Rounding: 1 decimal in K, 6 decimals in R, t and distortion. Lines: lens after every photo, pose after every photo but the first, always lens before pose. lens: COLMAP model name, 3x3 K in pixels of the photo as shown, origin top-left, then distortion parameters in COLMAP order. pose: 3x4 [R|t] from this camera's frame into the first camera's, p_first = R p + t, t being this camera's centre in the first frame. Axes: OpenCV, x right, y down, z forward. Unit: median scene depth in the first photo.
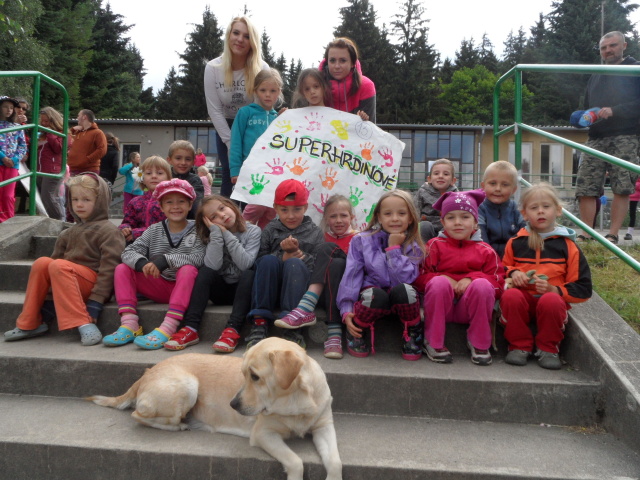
lens RADIAL K [[463.8, 0, 320.0], [0, 463.8, 240.0], [0, 0, 1]] dist [-0.026797, 0.018123]
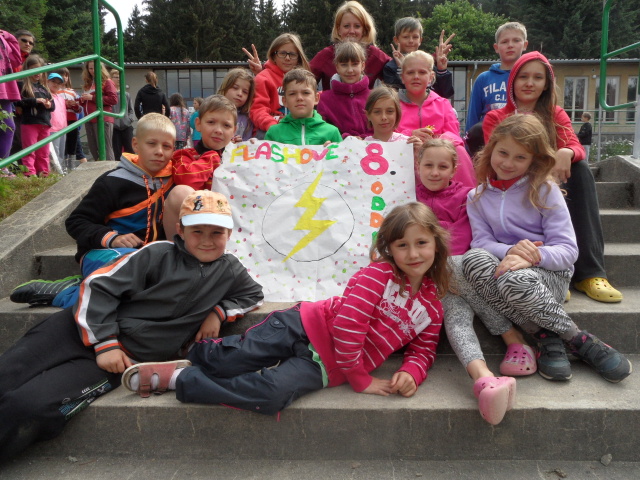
lens RADIAL K [[463.8, 0, 320.0], [0, 463.8, 240.0], [0, 0, 1]] dist [-0.026797, 0.018123]
pose [[0.998097, -0.041308, 0.045784, -0.222331], [0.035654, 0.992363, 0.118084, 0.008168], [-0.050312, -0.116227, 0.991948, 0.059360]]
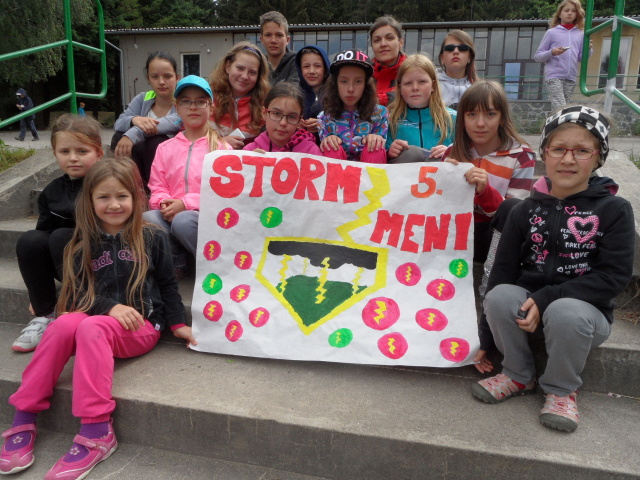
lens RADIAL K [[463.8, 0, 320.0], [0, 463.8, 240.0], [0, 0, 1]] dist [-0.026797, 0.018123]
pose [[0.990572, 0.020041, -0.135521, 0.025329], [0.005922, 0.982053, 0.188514, -0.021122], [0.136867, -0.187540, 0.972675, 0.064773]]
